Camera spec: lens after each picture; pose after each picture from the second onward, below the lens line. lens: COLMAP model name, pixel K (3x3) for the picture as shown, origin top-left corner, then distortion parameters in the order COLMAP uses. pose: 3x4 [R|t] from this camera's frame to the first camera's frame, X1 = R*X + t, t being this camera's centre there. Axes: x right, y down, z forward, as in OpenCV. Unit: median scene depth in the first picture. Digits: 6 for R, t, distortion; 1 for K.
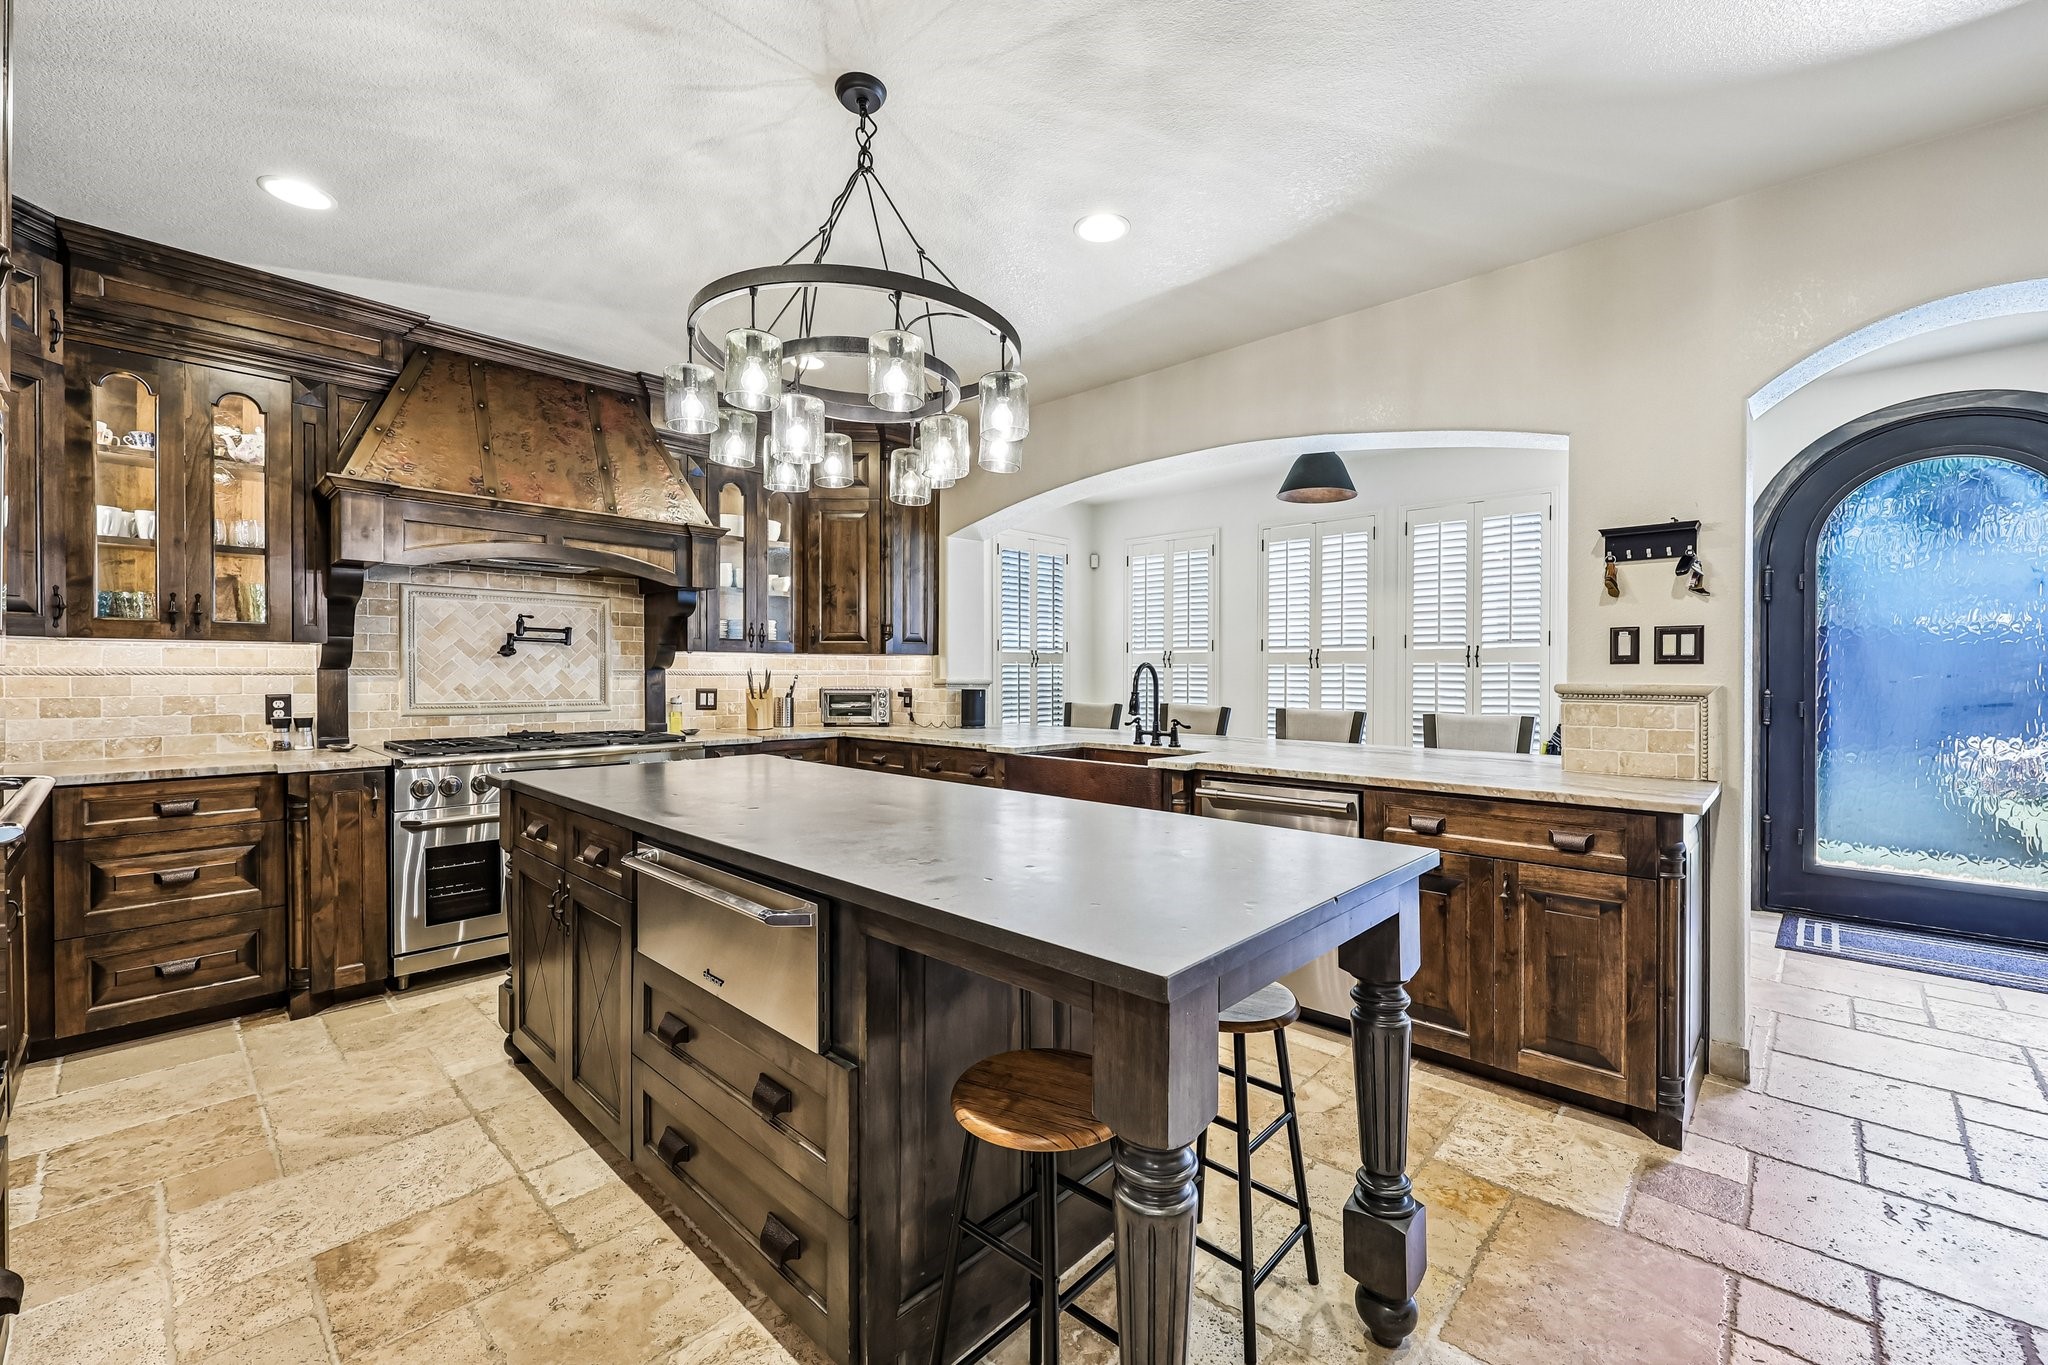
lens RADIAL K [[827.9, 0, 1021.7], [0, 827.9, 680.3], [0, 0, 1]] dist [-0.000697, 0.000813]
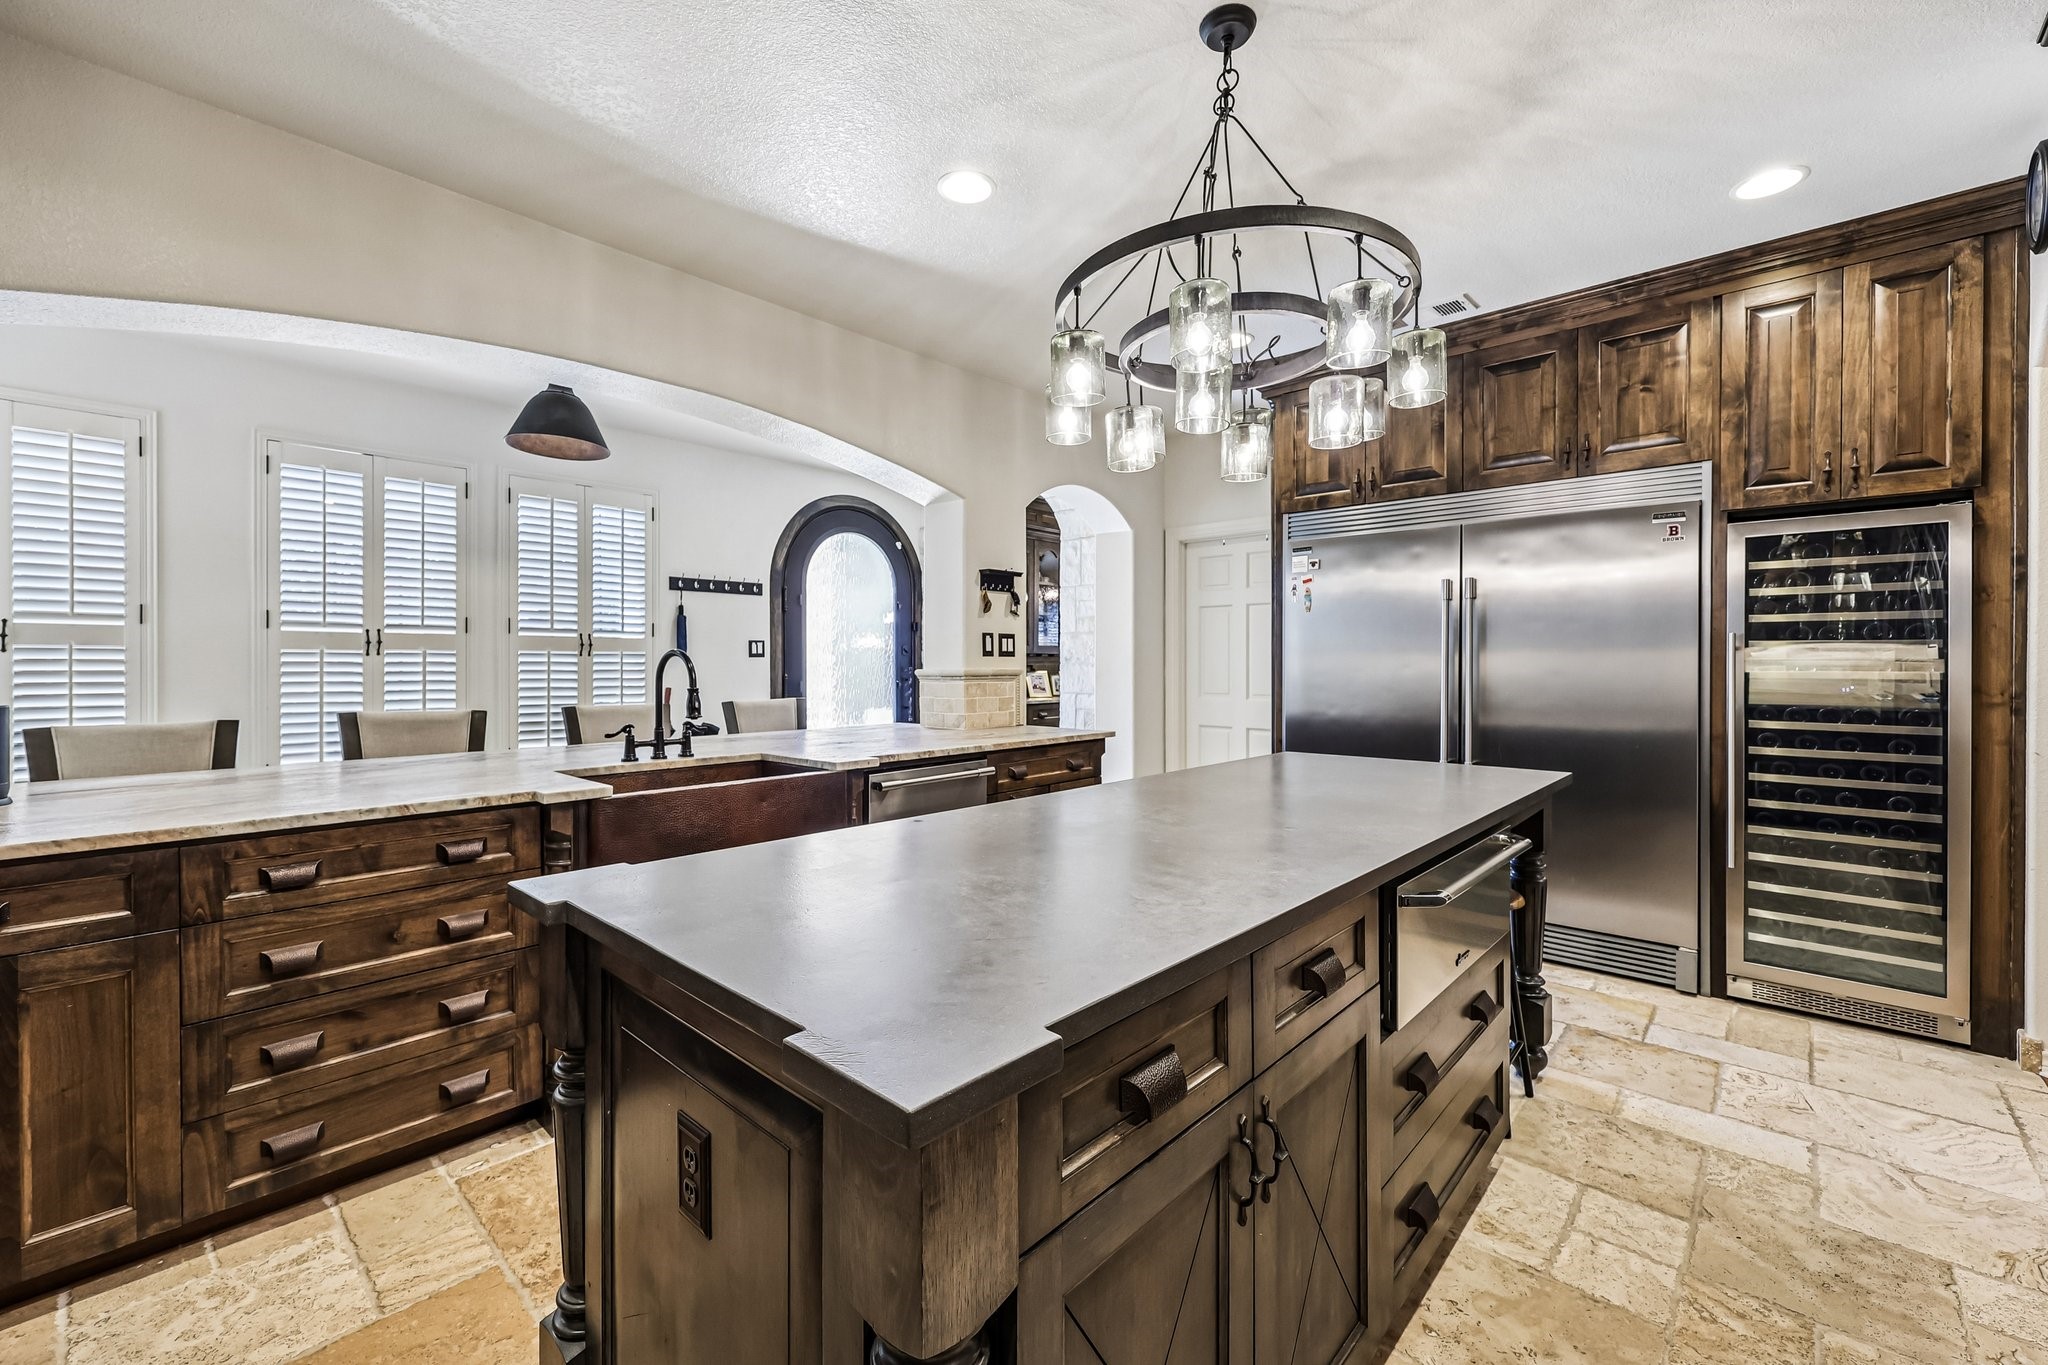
lens RADIAL K [[827.9, 0, 1045.4], [0, 827.9, 671.3], [0, 0, 1]] dist [-0.000697, 0.000813]
pose [[-0.021742, -0.014555, 0.999658, -0.607457], [0.008573, 0.999855, 0.014744, -0.009687], [-0.999727, 0.008891, -0.021614, 0.671758]]
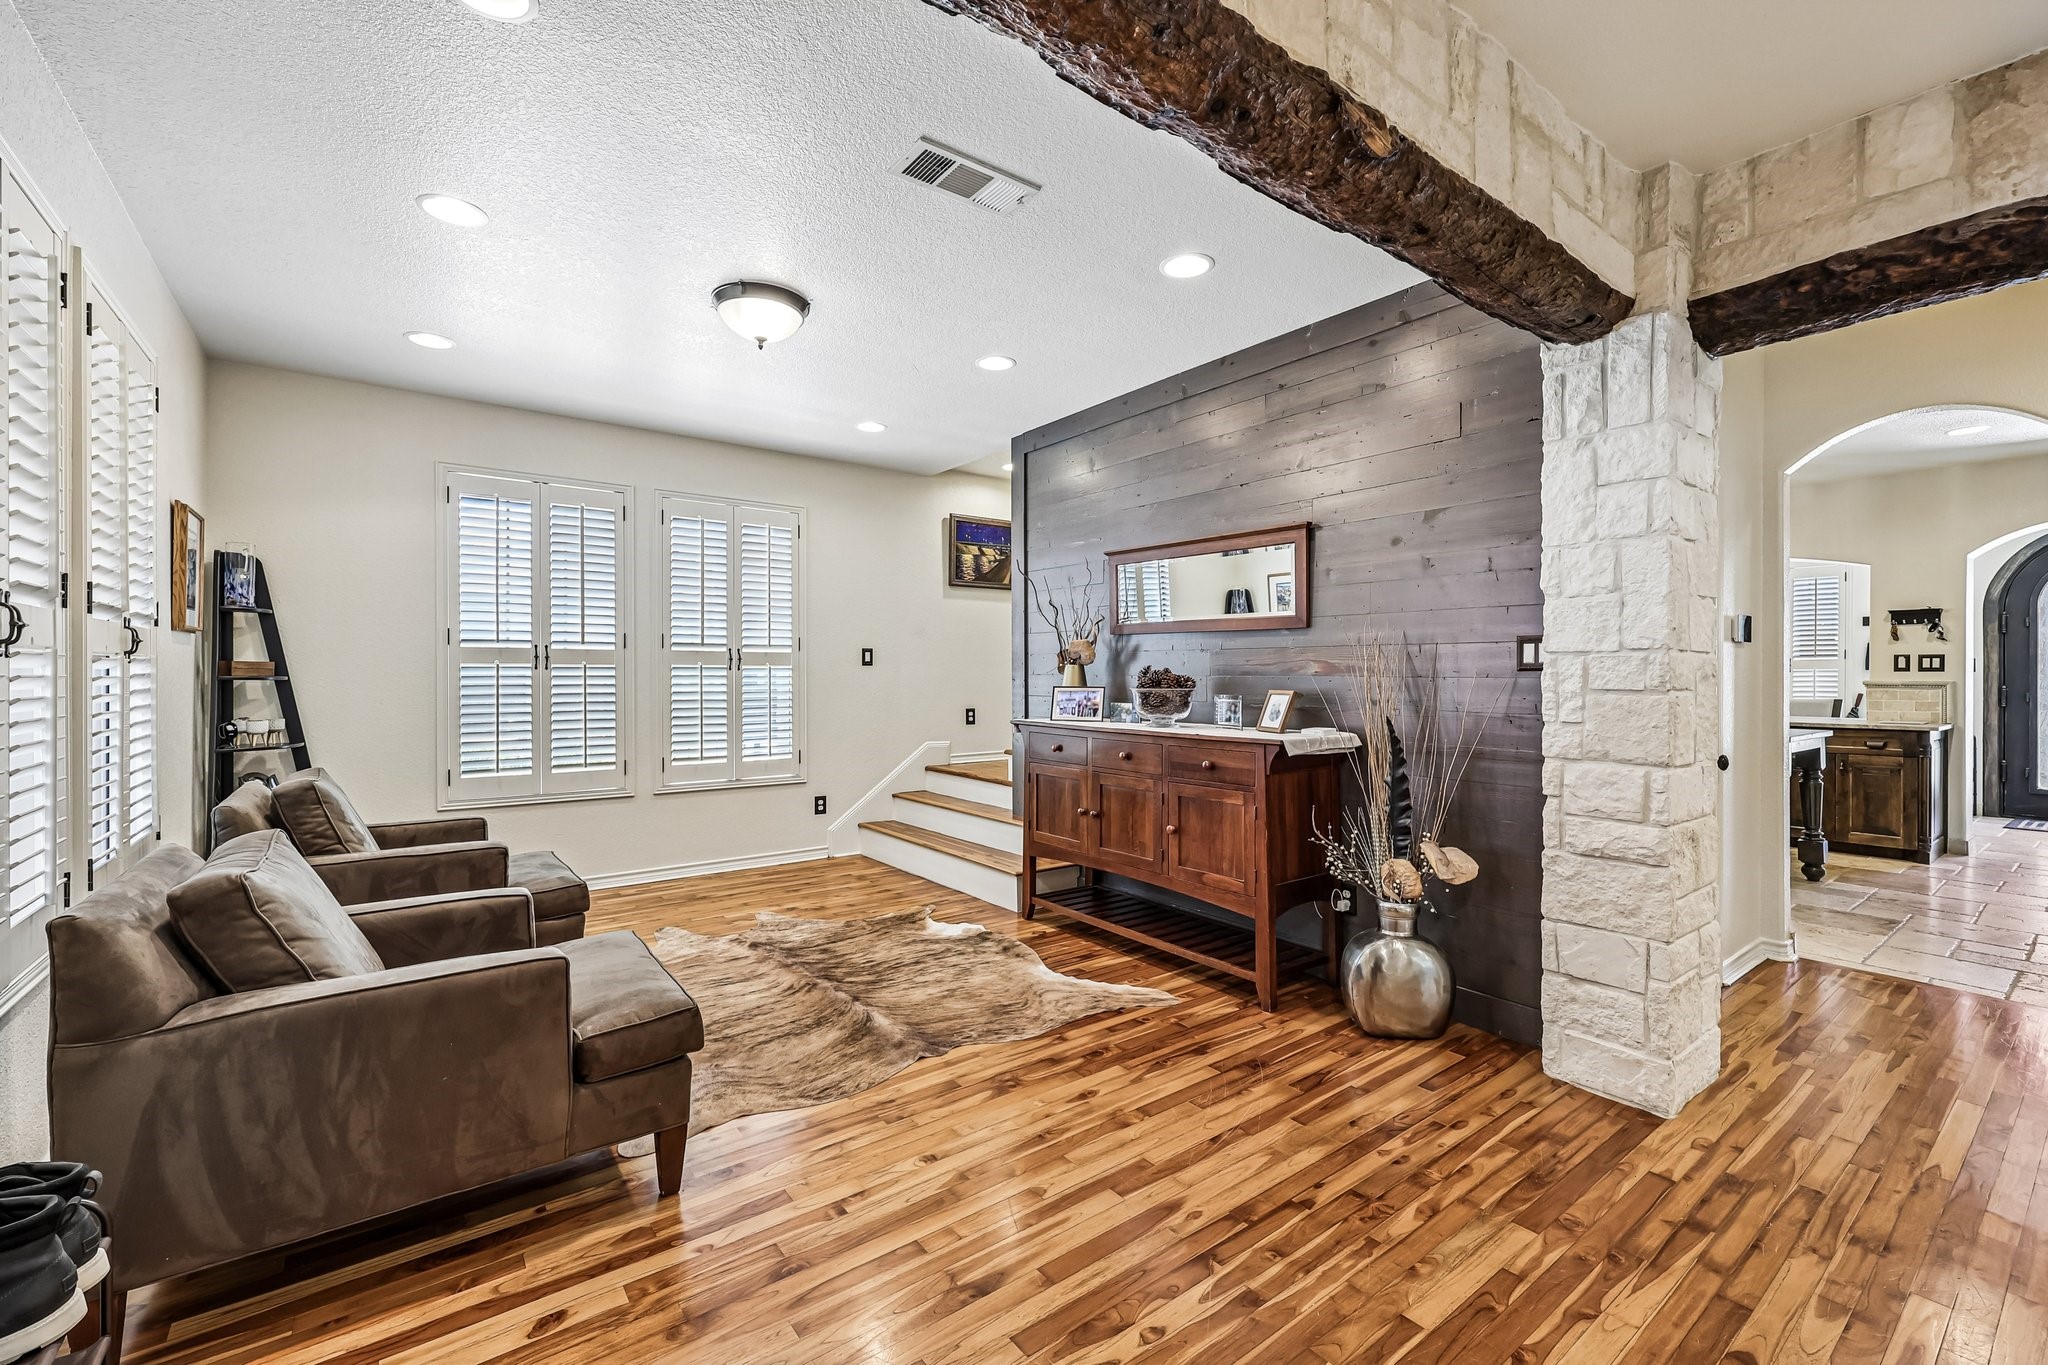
lens RADIAL K [[827.9, 0, 986.7], [0, 827.9, 674.5], [0, 0, 1]] dist [-0.000697, 0.000813]
pose [[0.979233, 0.004033, -0.202696, -0.872833], [-0.005487, 0.999963, -0.006613, 0.011997], [0.202662, 0.007588, 0.979219, -1.191824]]
